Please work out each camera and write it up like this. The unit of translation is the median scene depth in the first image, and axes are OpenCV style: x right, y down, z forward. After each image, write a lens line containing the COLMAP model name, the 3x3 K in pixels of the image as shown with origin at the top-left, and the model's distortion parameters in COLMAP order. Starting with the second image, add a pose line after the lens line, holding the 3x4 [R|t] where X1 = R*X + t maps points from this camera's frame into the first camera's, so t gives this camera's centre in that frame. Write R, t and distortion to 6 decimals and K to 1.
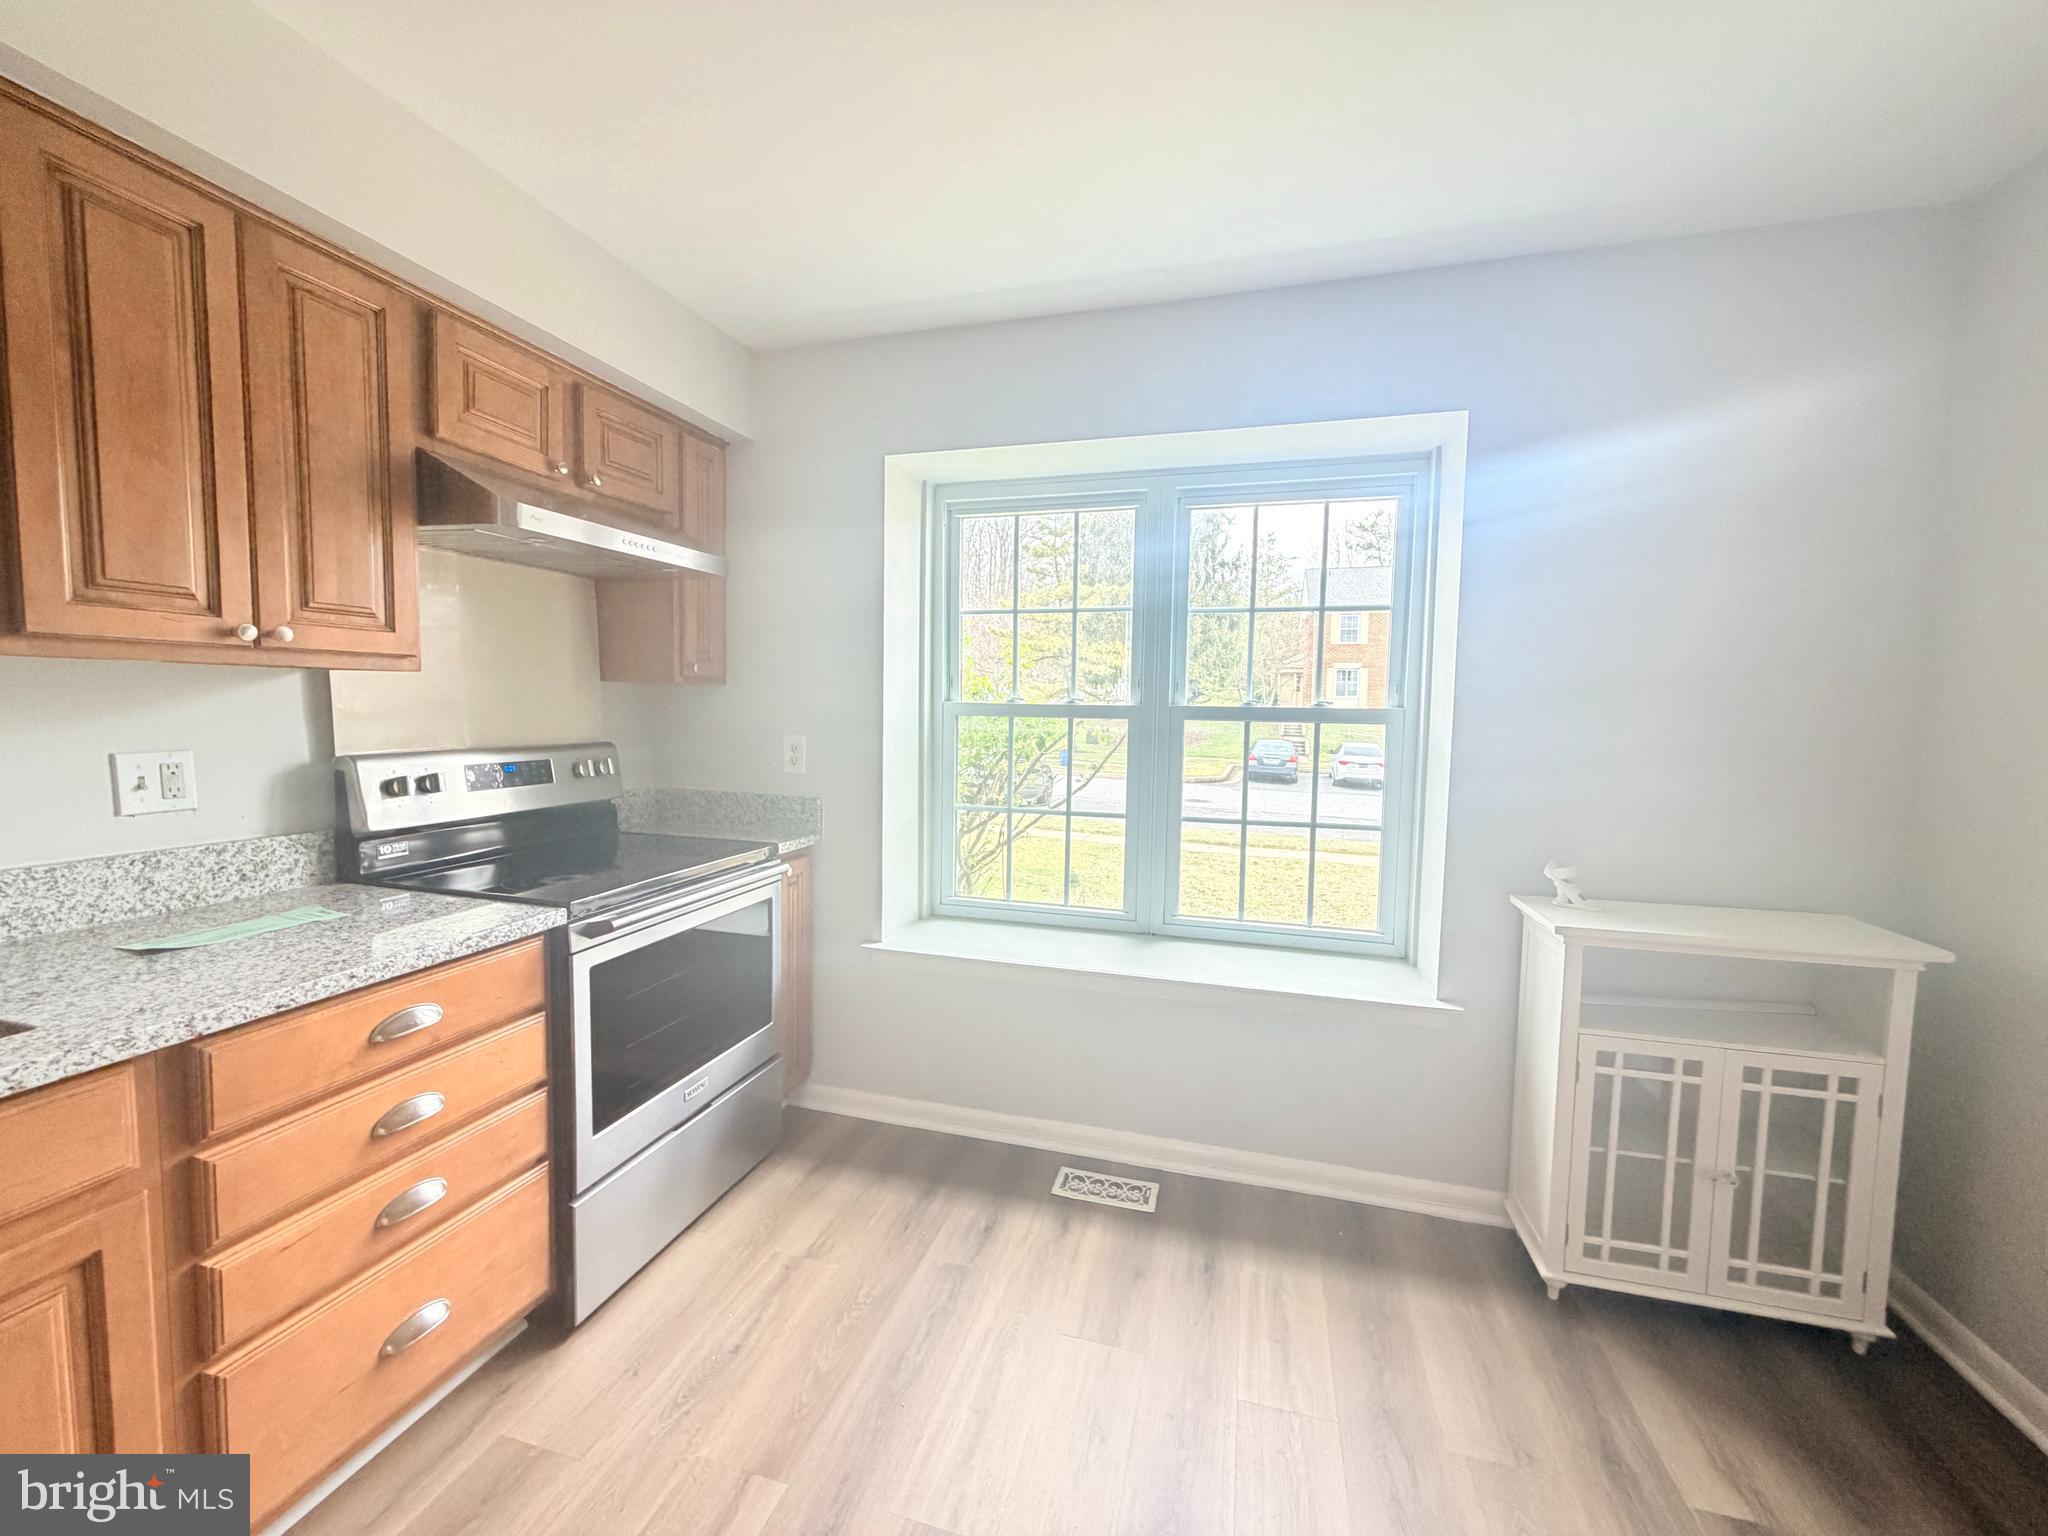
lens RADIAL K [[819.7, 0, 1025.2], [0, 819.7, 764.3], [0, 0, 1]] dist [-0.003233, 0.000401]
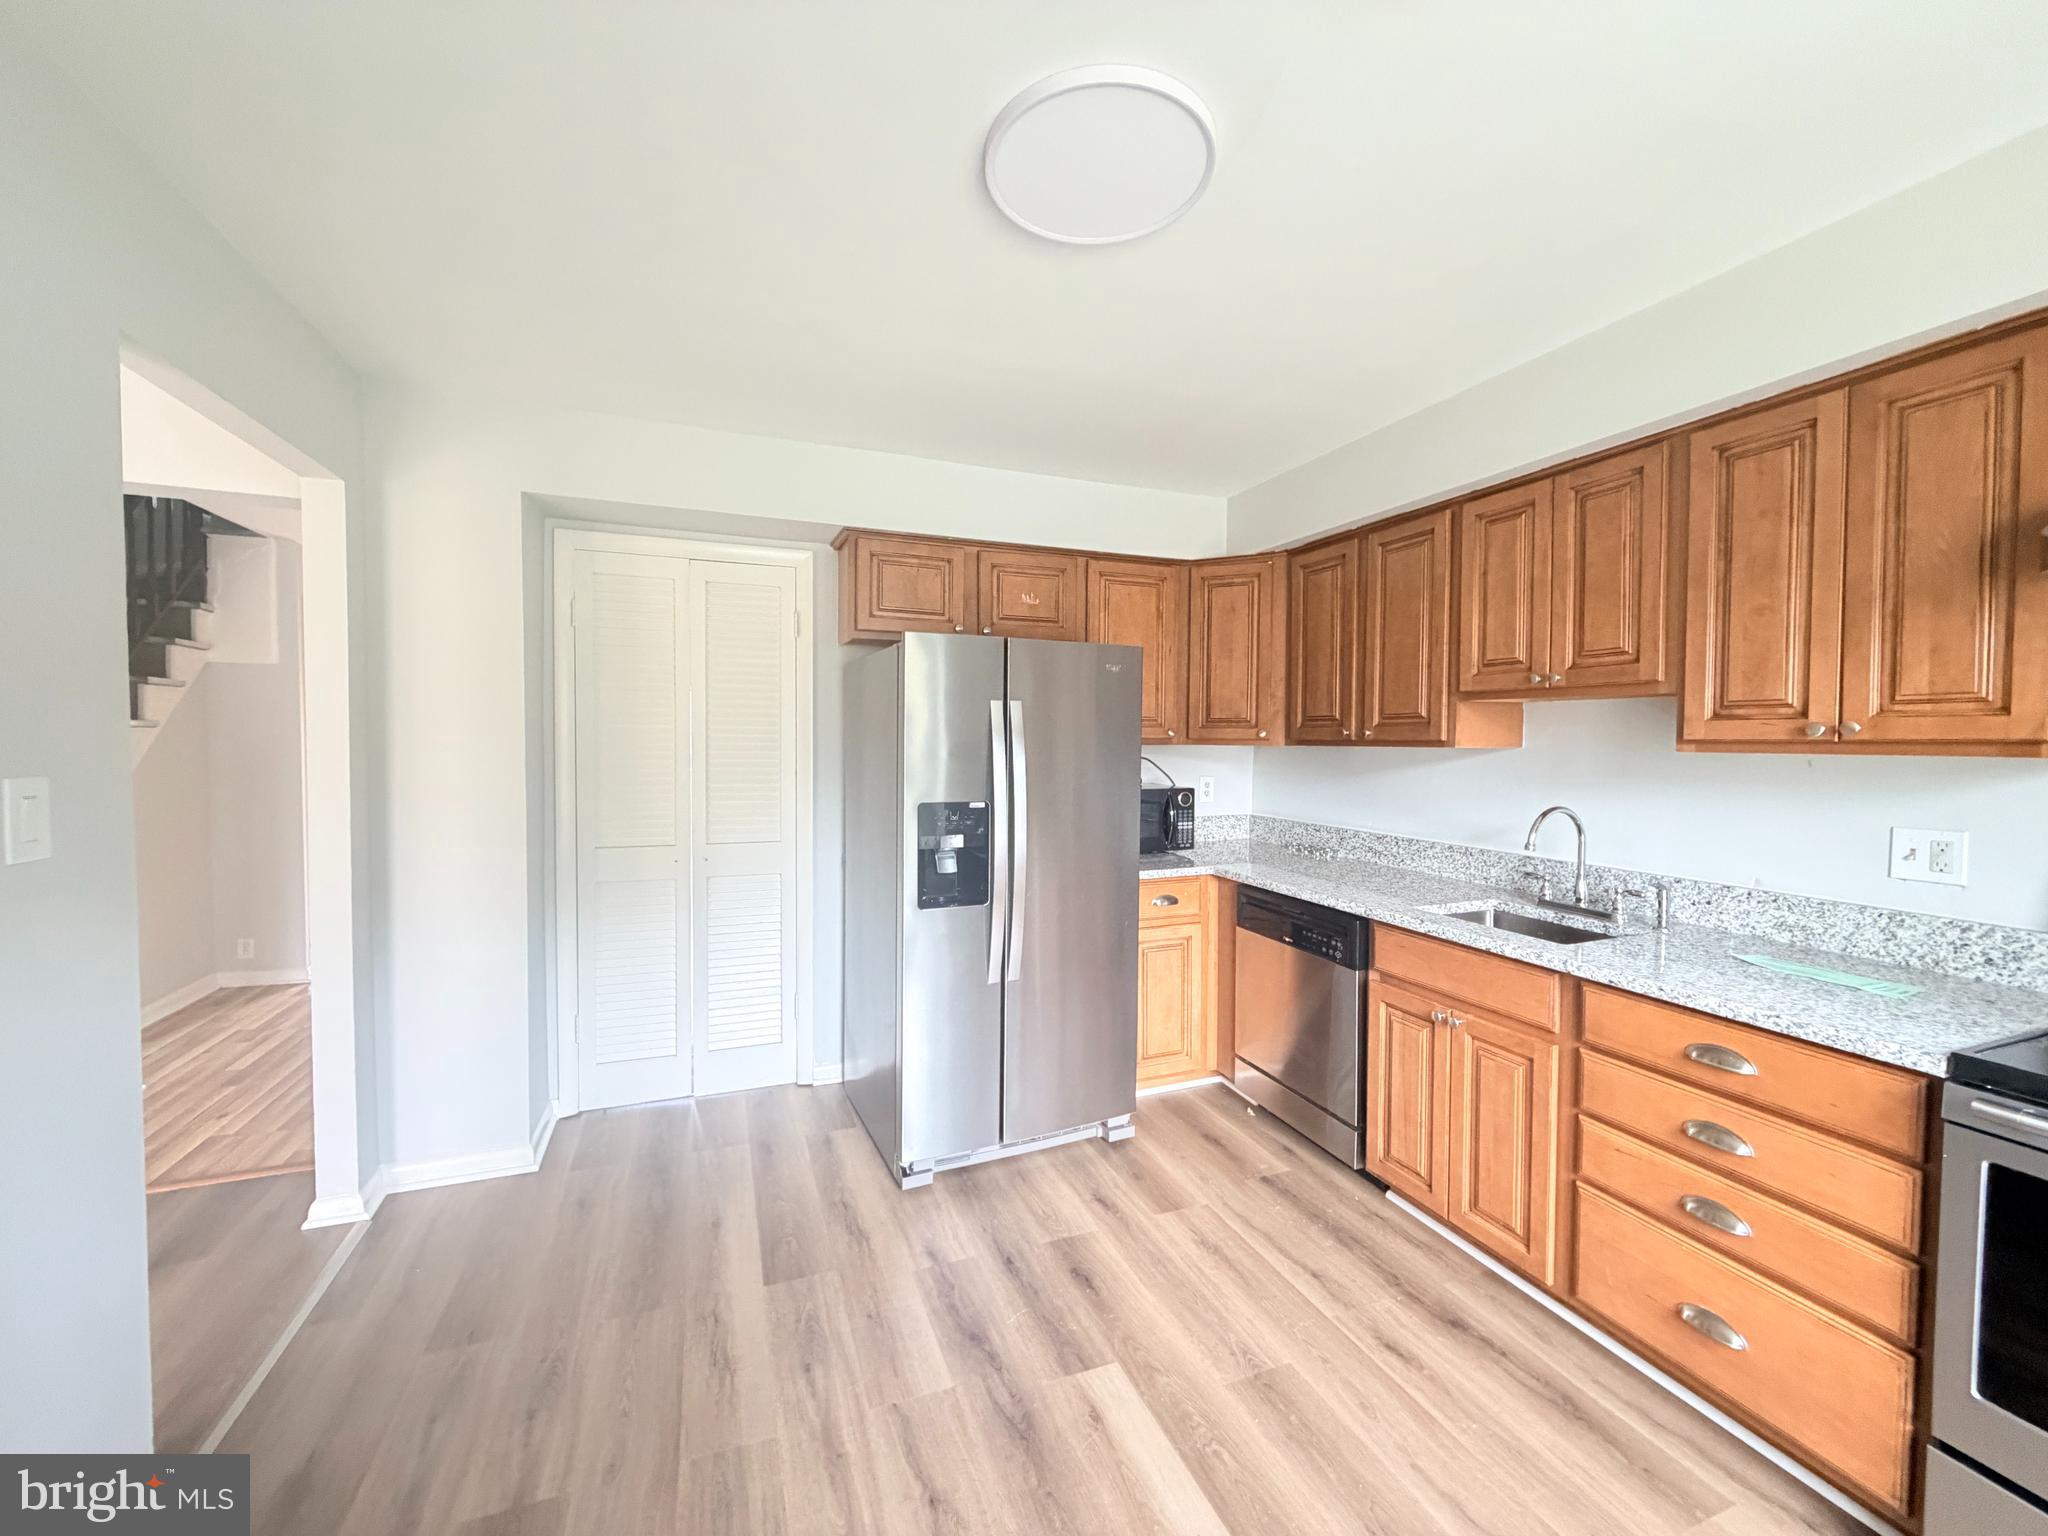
lens RADIAL K [[819.7, 0, 1010.7], [0, 819.7, 764.0], [0, 0, 1]] dist [-0.003233, 0.000401]
pose [[-0.808232, -0.000057, -0.588864, 0.577708], [-0.059747, 0.994847, 0.081909, -0.107440], [0.585826, 0.101384, -0.804071, 0.996589]]
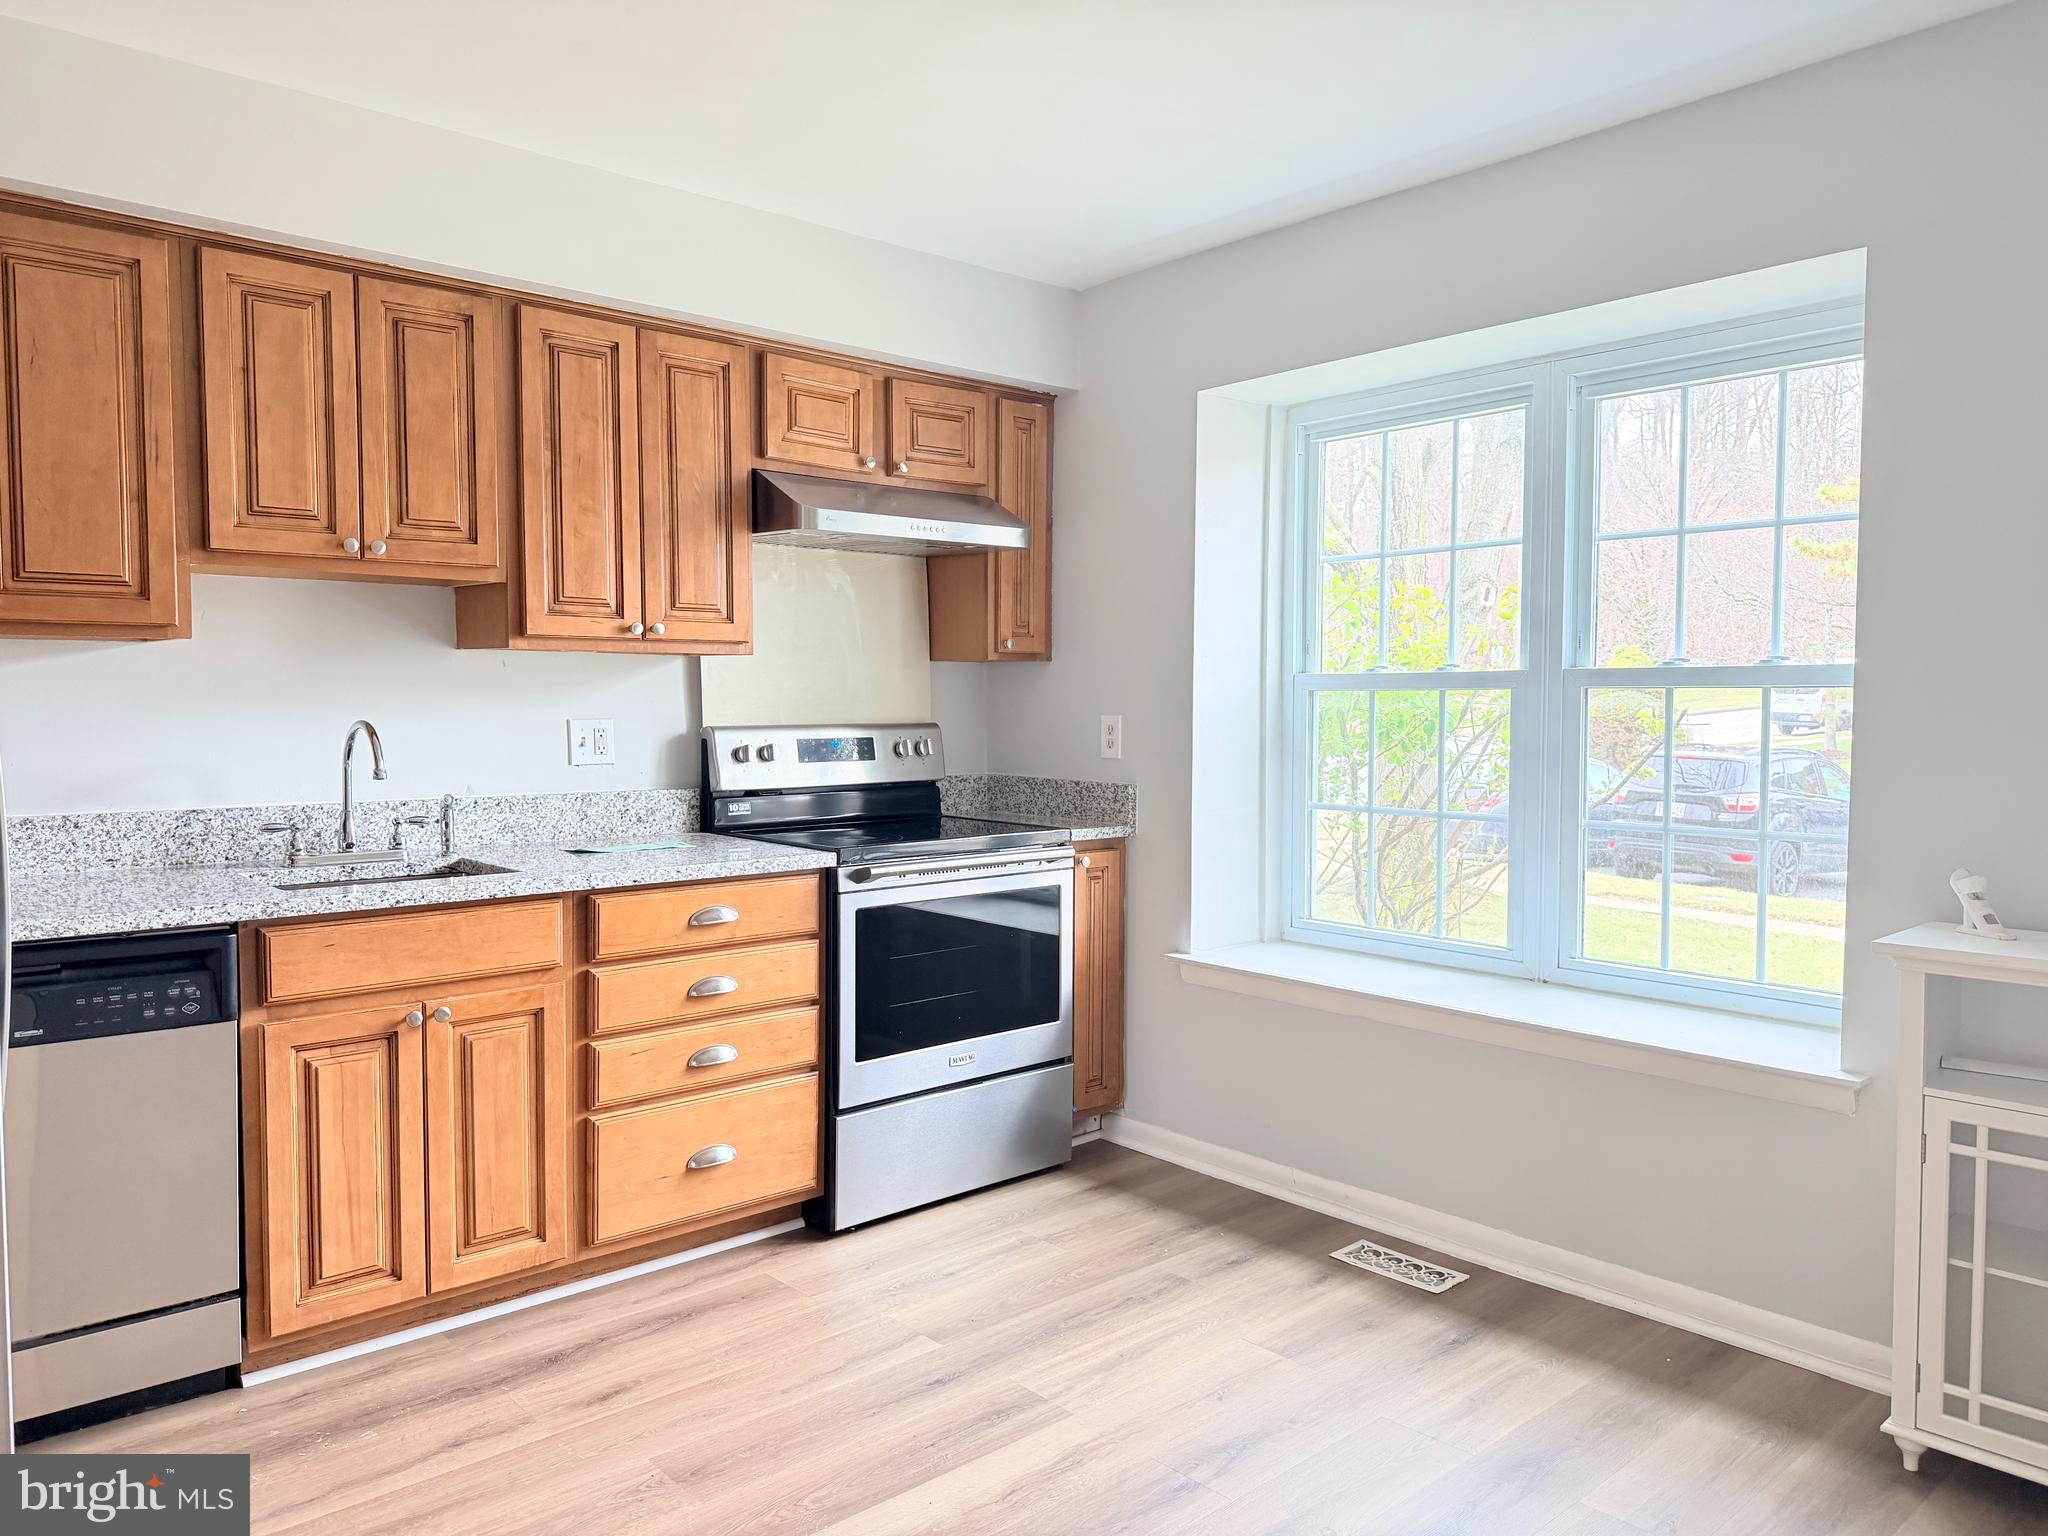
lens RADIAL K [[1449.9, 0, 1023.0], [0, 1449.9, 769.4], [0, 0, 1]] dist [0.054384, -0.031013]
pose [[0.843807, 0.008404, -0.536581, 0.710120], [-0.023818, 0.999479, -0.021801, 0.088411], [0.536118, 0.031176, 0.843567, -0.552912]]
